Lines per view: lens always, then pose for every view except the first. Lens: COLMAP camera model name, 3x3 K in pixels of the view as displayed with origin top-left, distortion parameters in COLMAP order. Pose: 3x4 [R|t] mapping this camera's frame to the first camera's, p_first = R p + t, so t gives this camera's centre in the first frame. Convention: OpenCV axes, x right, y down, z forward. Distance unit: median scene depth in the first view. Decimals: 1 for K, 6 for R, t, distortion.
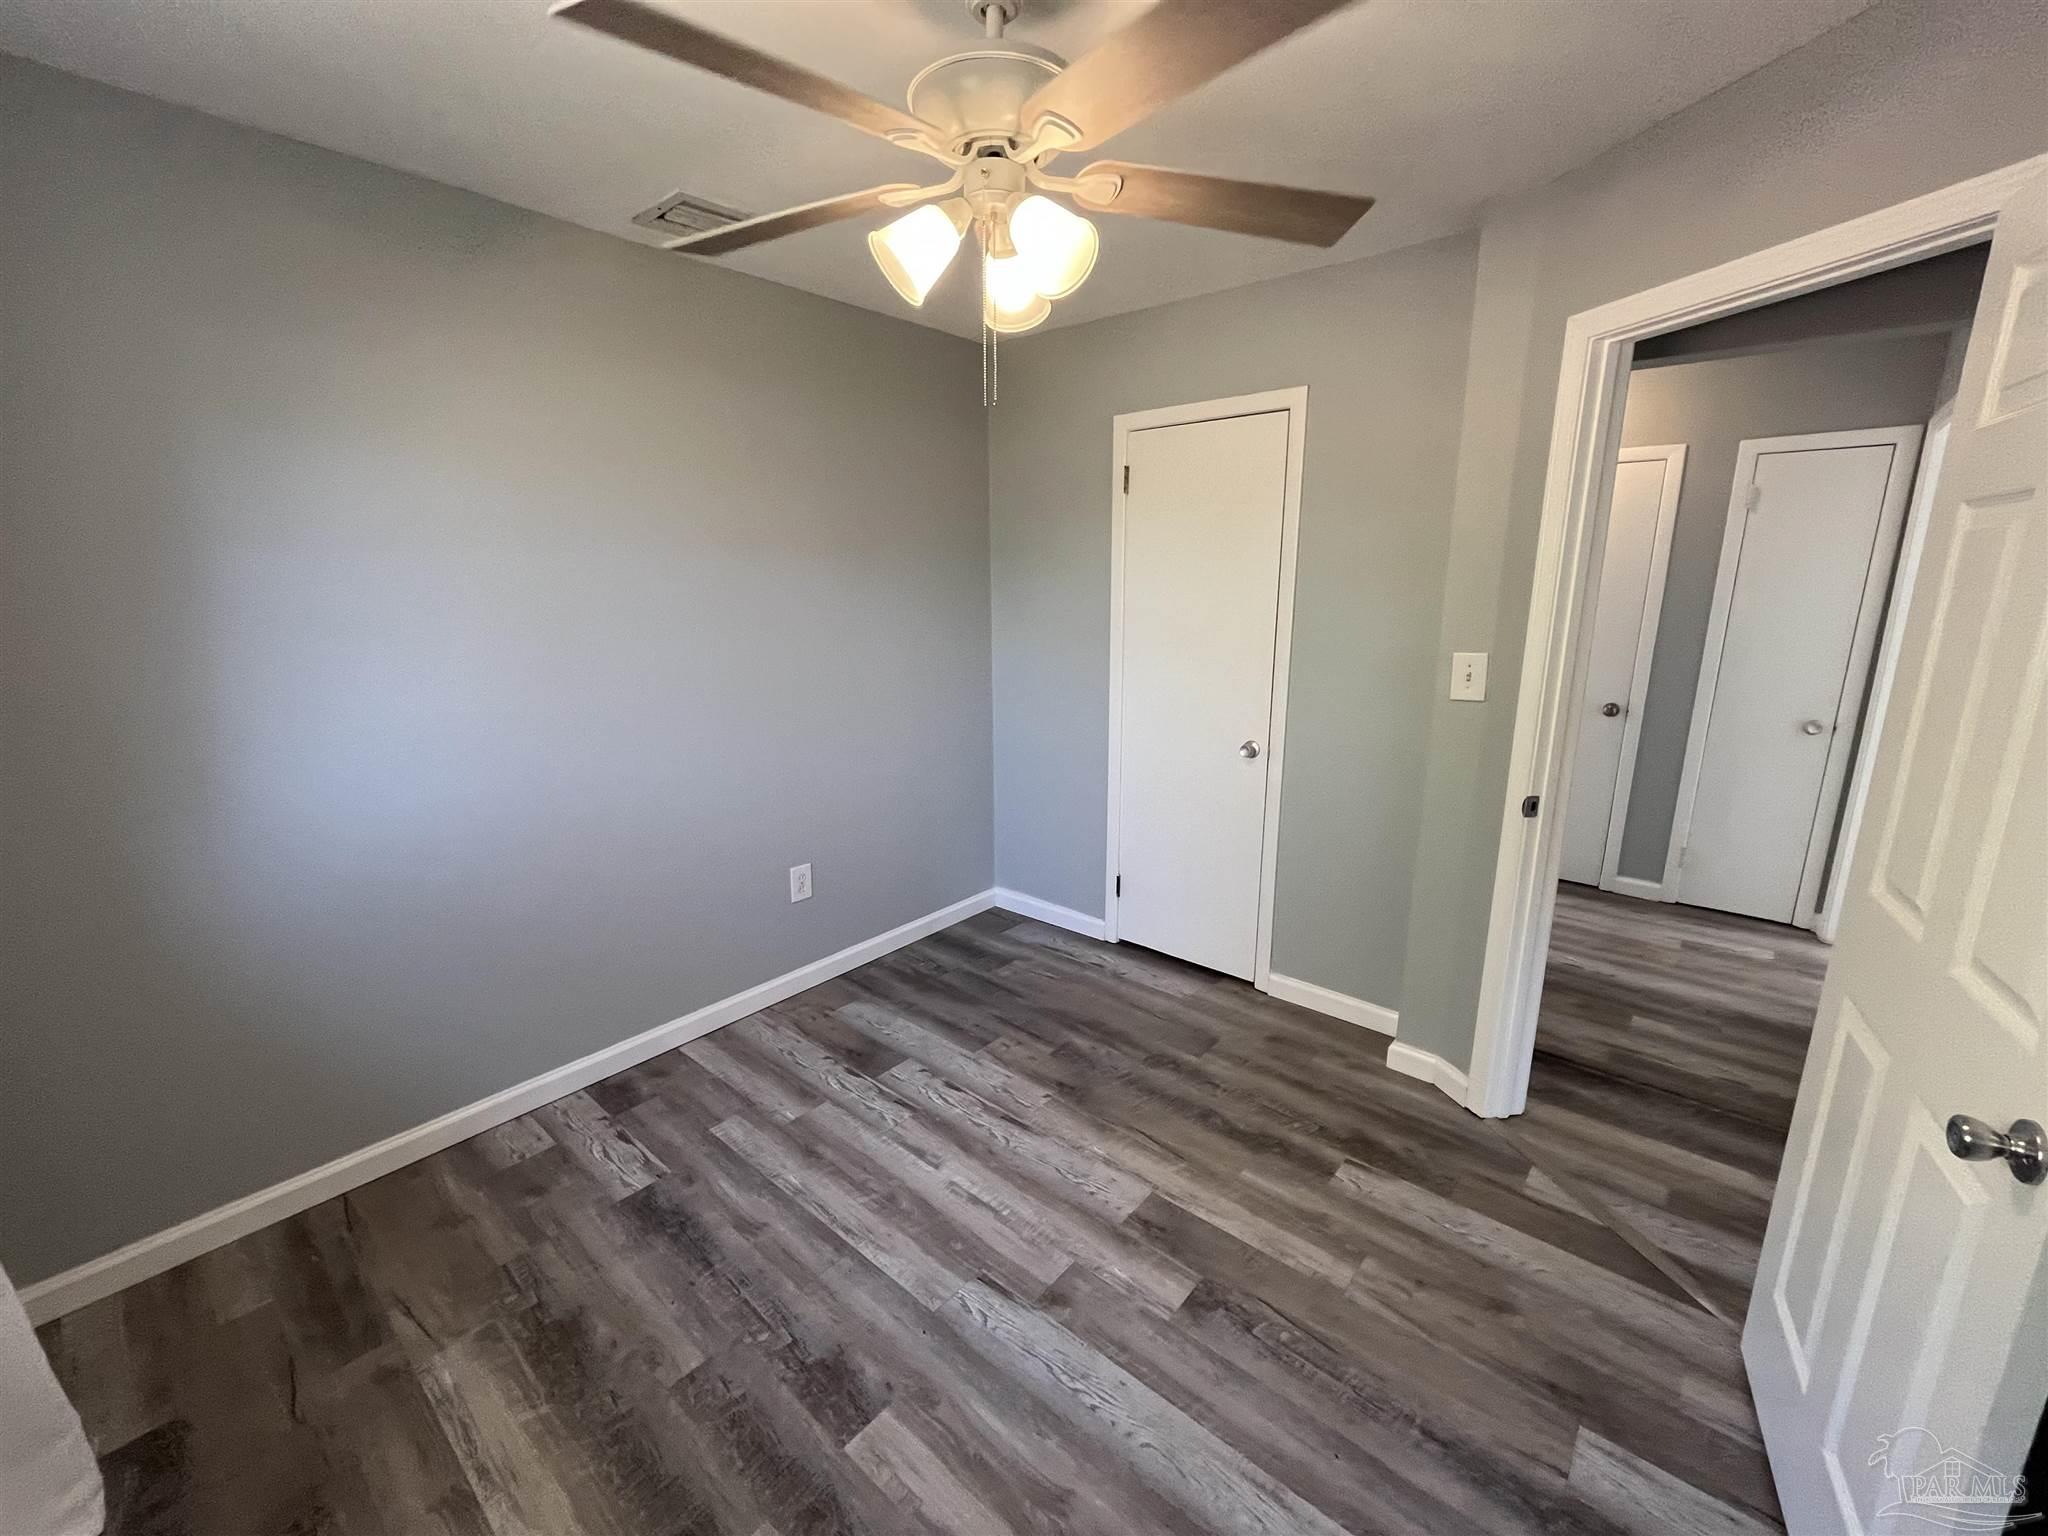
lens RADIAL K [[833.3, 0, 1018.3], [0, 833.3, 760.4], [0, 0, 1]] dist [-0.004796, 0.000021]
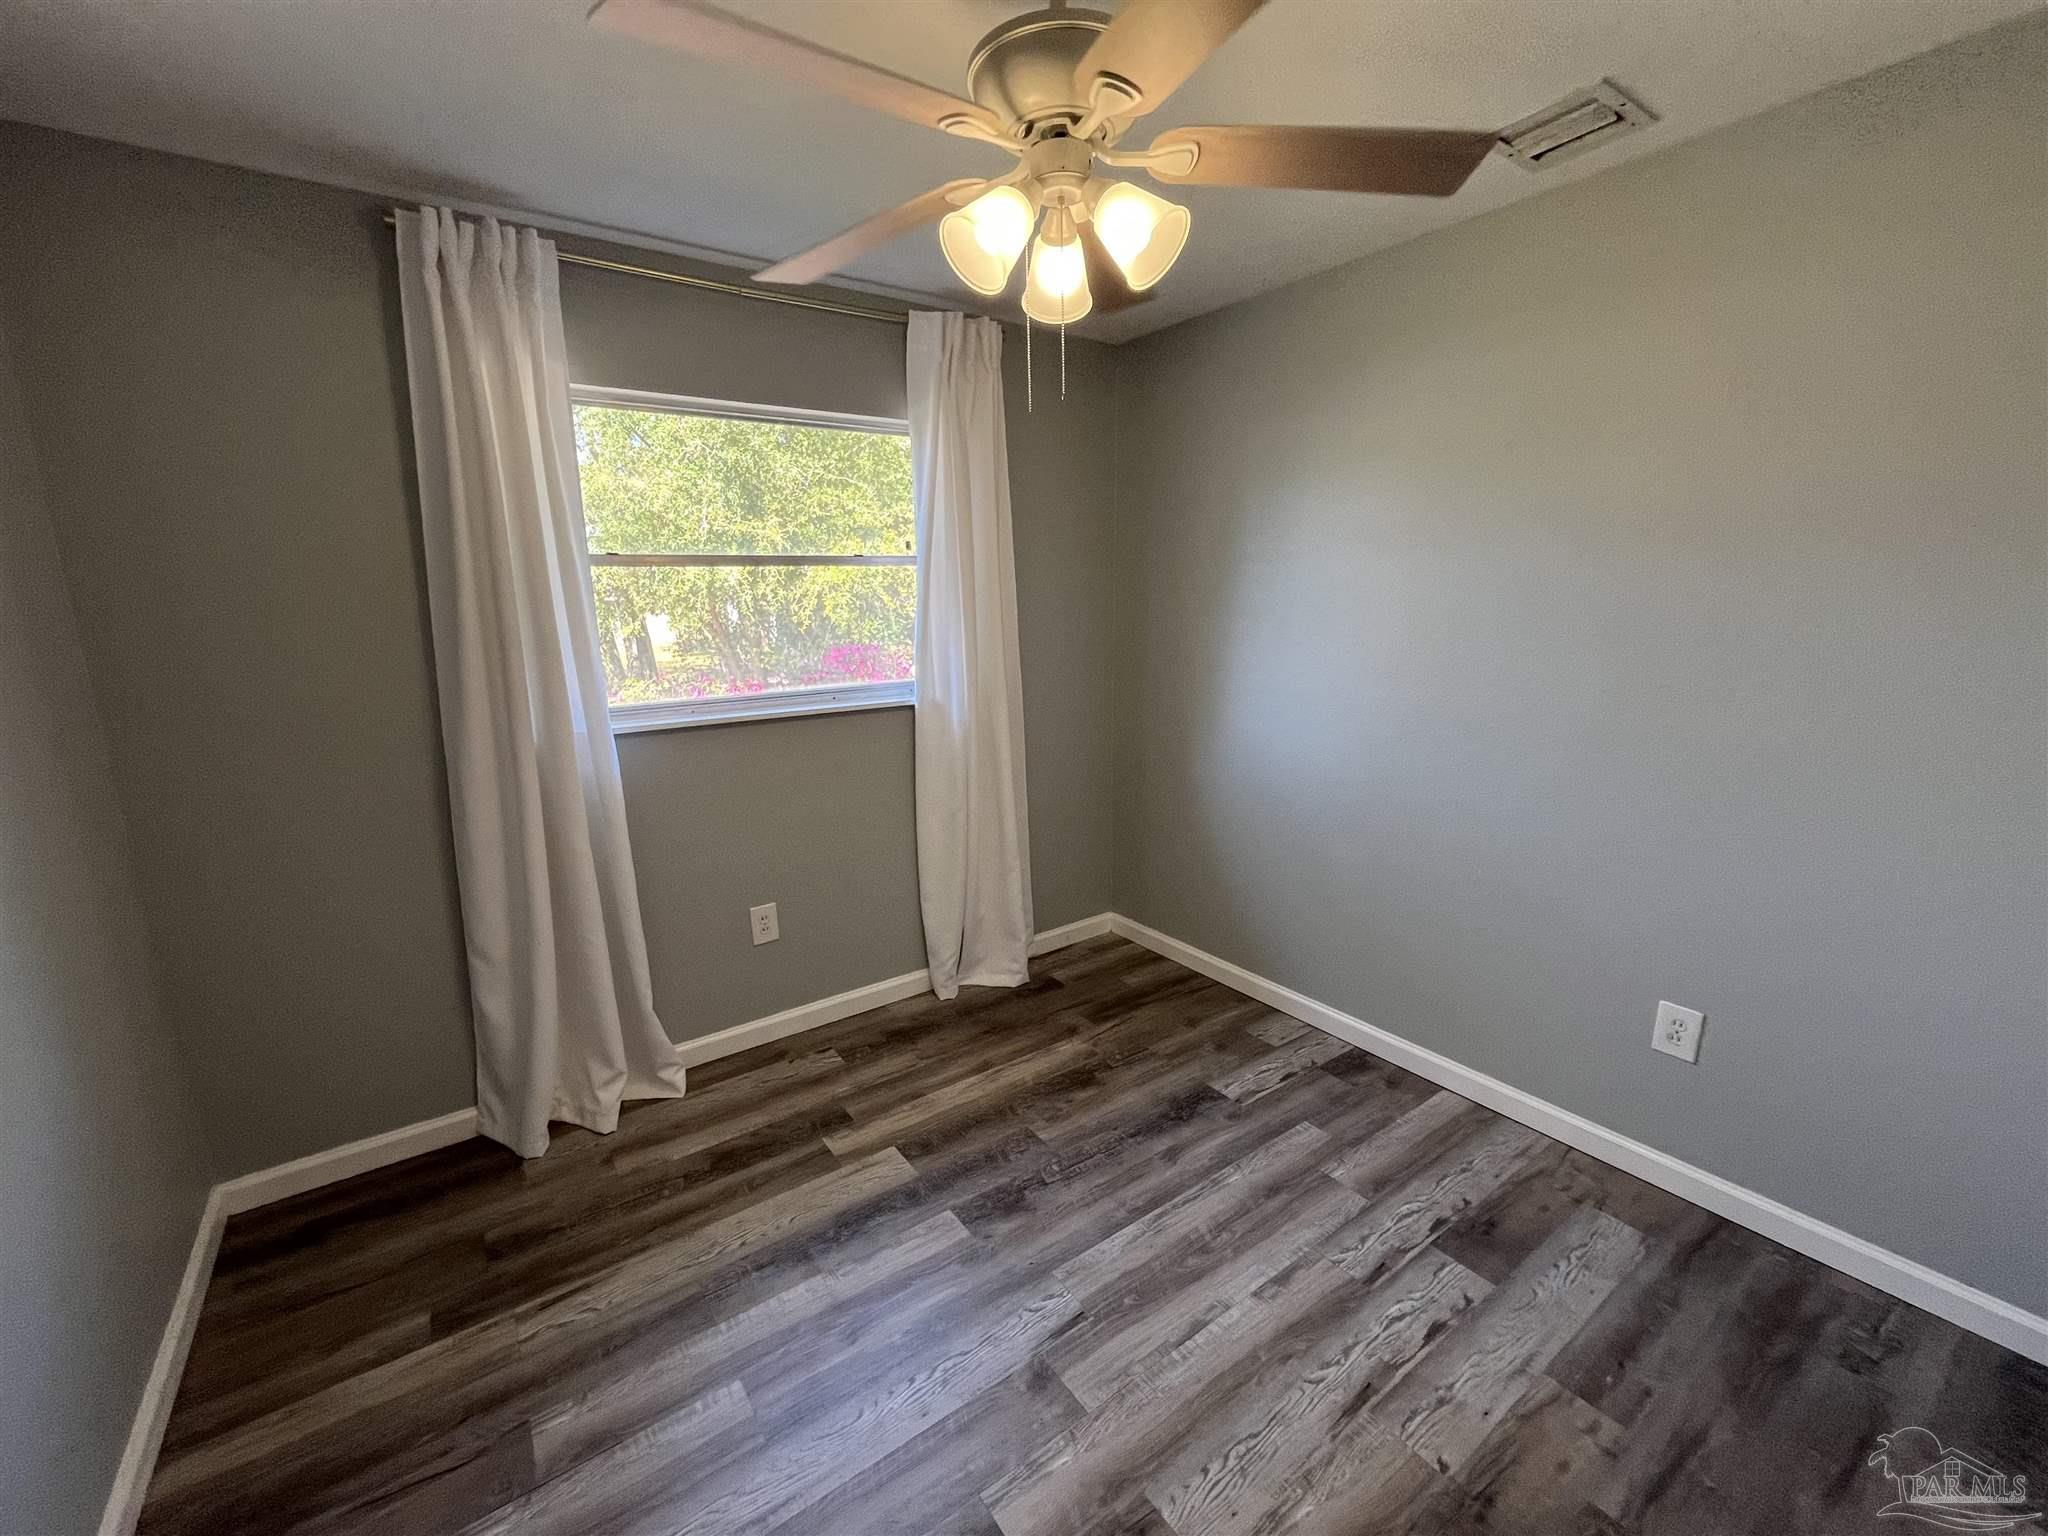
lens RADIAL K [[833.3, 0, 1016.8], [0, 833.3, 767.3], [0, 0, 1]] dist [-0.004796, 0.000021]
pose [[-0.240450, 0.206844, -0.948367, 0.586226], [-0.189801, 0.948152, 0.254919, -0.157884], [0.951924, 0.241296, -0.188724, 0.750627]]
